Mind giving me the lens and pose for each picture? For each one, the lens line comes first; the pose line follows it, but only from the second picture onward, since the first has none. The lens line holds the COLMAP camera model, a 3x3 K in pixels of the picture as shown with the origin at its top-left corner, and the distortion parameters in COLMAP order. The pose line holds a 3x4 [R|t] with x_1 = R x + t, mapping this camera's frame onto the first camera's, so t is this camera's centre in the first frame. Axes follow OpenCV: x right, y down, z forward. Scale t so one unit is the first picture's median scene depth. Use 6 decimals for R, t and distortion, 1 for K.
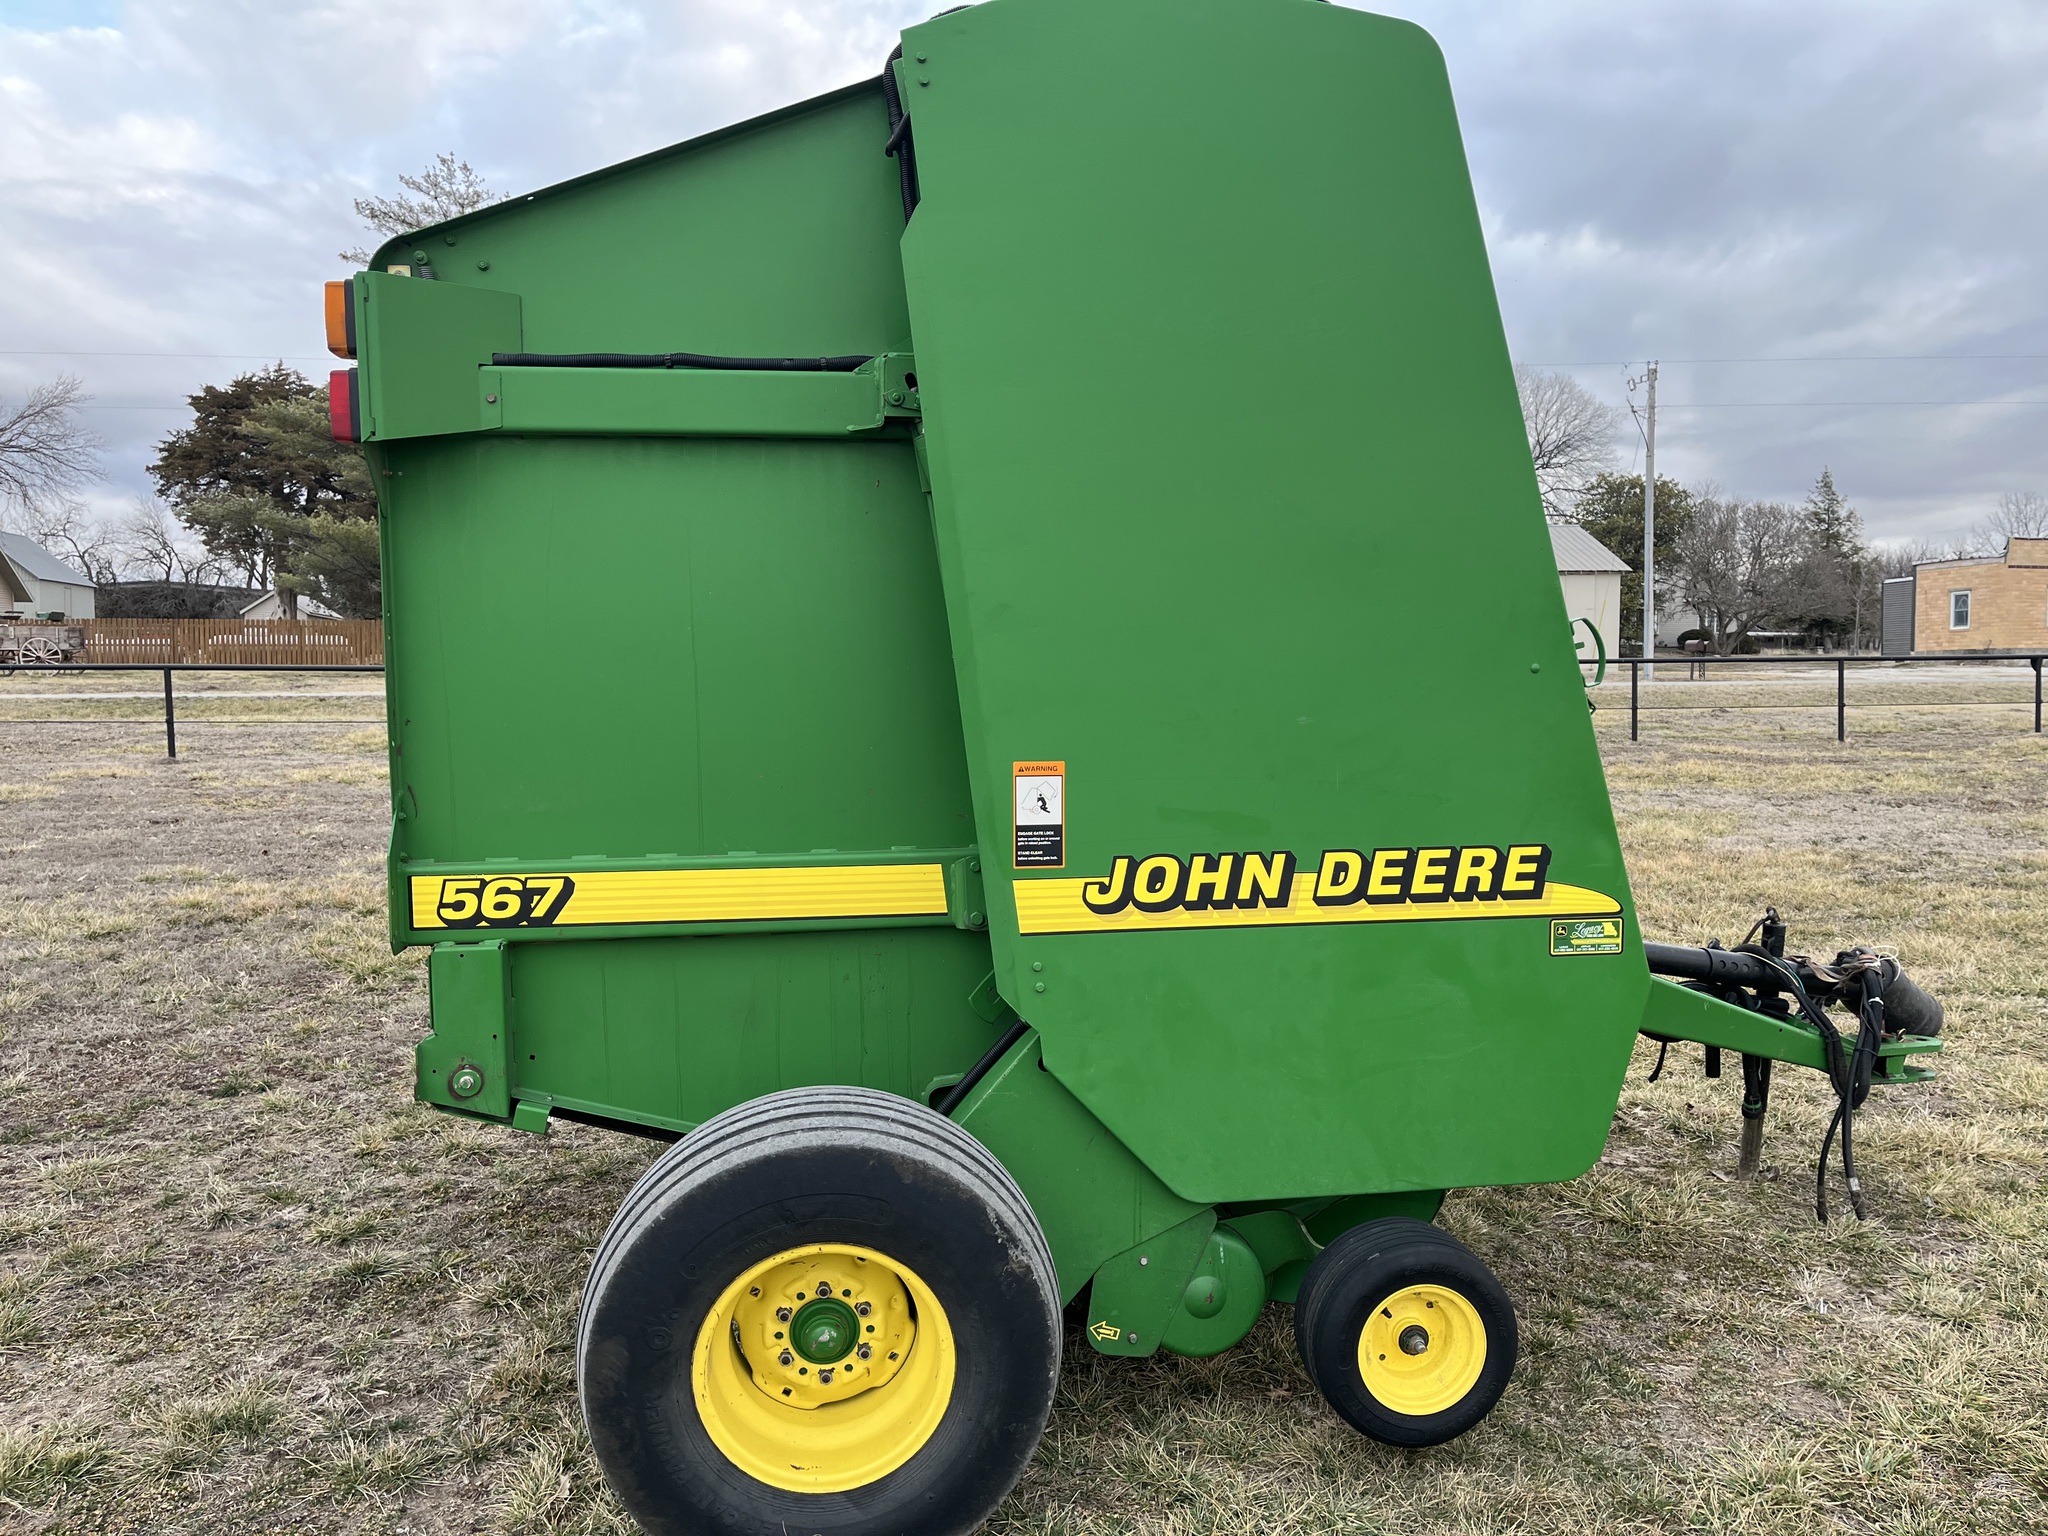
lens RADIAL K [[1554.3, 0, 1031.5], [0, 1554.3, 778.5], [0, 0, 1]] dist [0.063949, -0.082473]
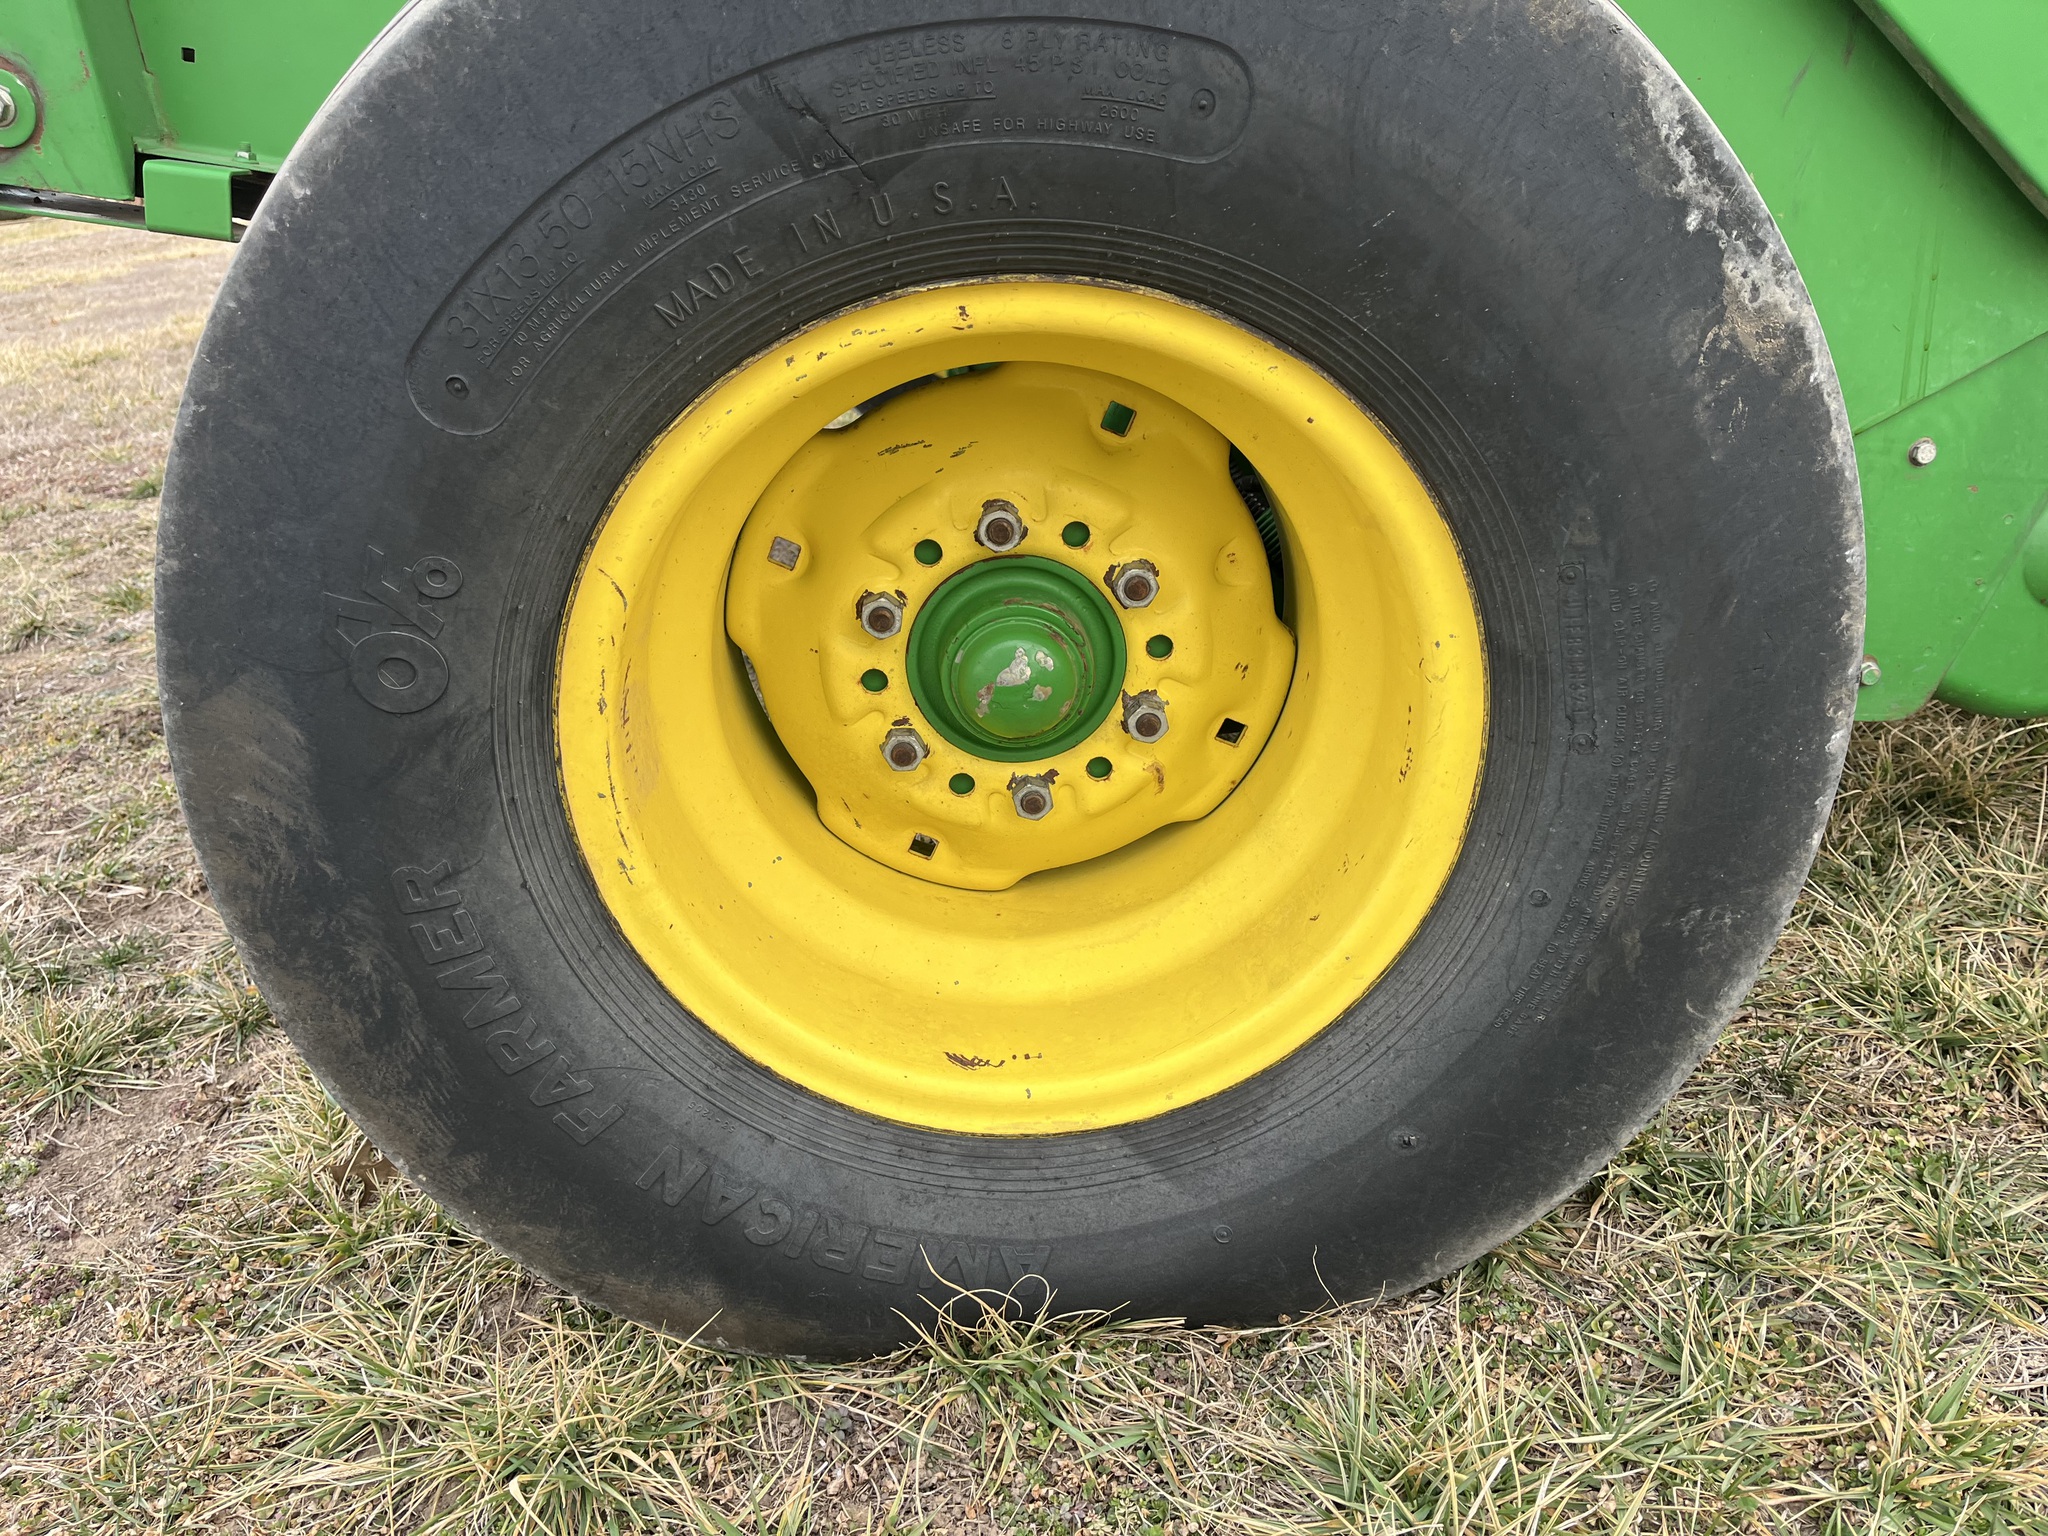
lens RADIAL K [[1554.3, 0, 1031.5], [0, 1554.3, 778.5], [0, 0, 1]] dist [0.063949, -0.082473]
pose [[0.991002, -0.050757, -0.123848, -0.083550], [0.086920, 0.947696, 0.307111, 0.255840], [0.101783, -0.315112, 0.943581, 0.638660]]
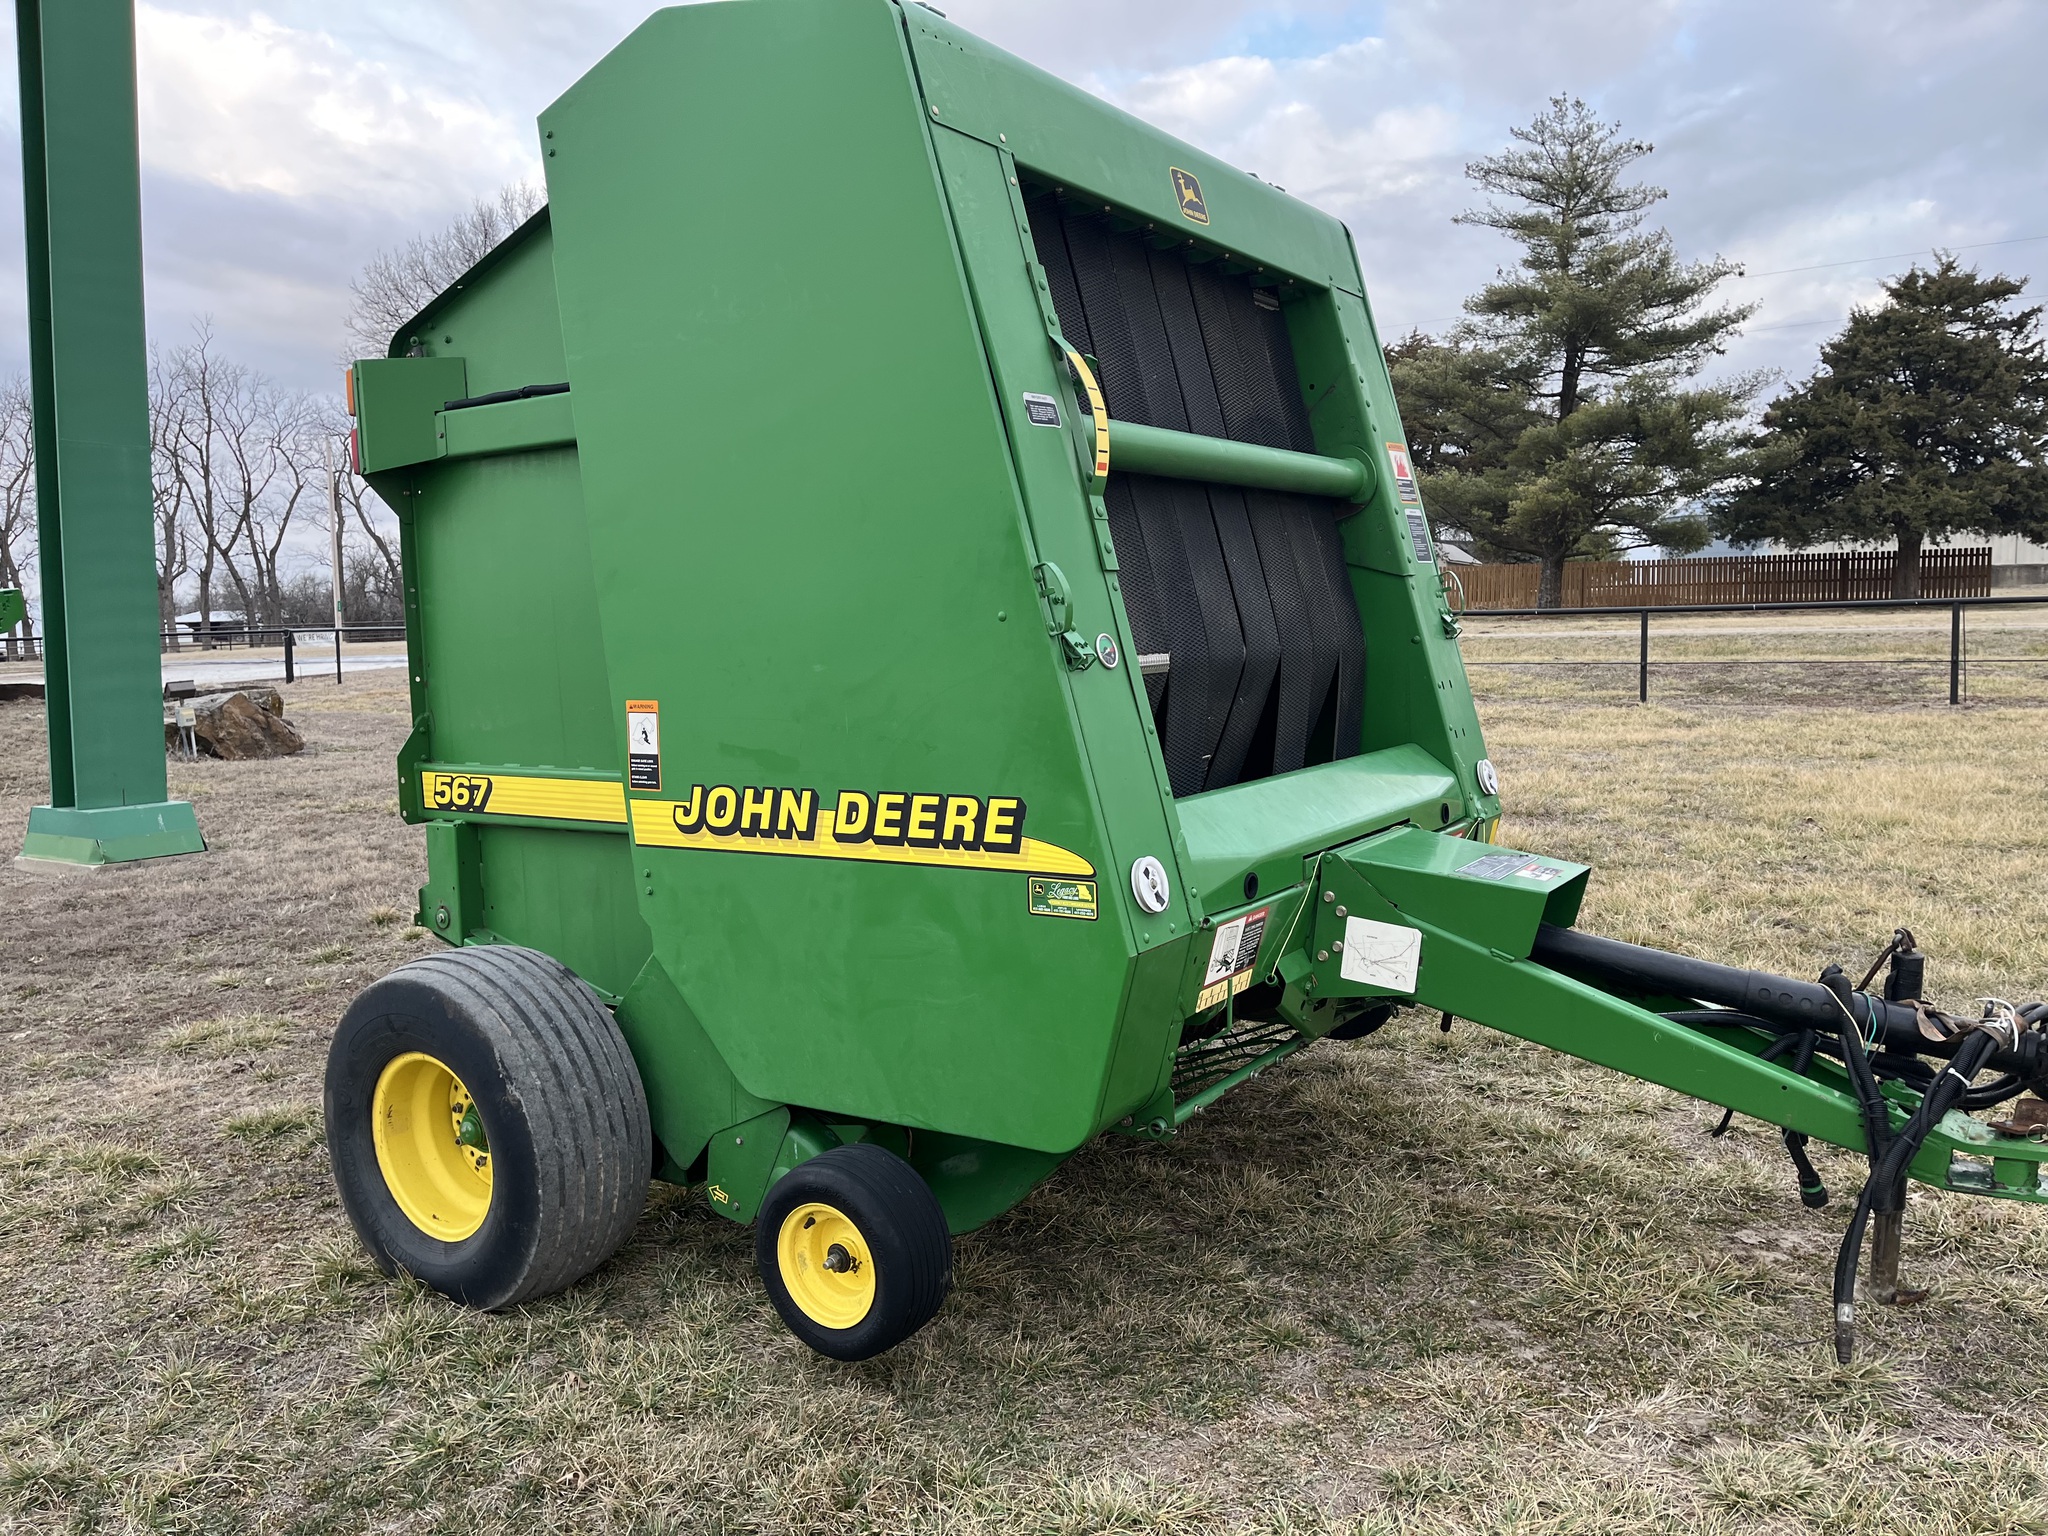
lens RADIAL K [[1524.0, 0, 1056.9], [0, 1524.0, 771.0], [0, 0, 1]] dist [0.066456, -0.000981]
pose [[0.760222, 0.049699, -0.647760, 0.977870], [-0.024469, 0.998553, 0.047897, -0.020358], [0.649202, -0.020562, 0.760338, 0.308486]]
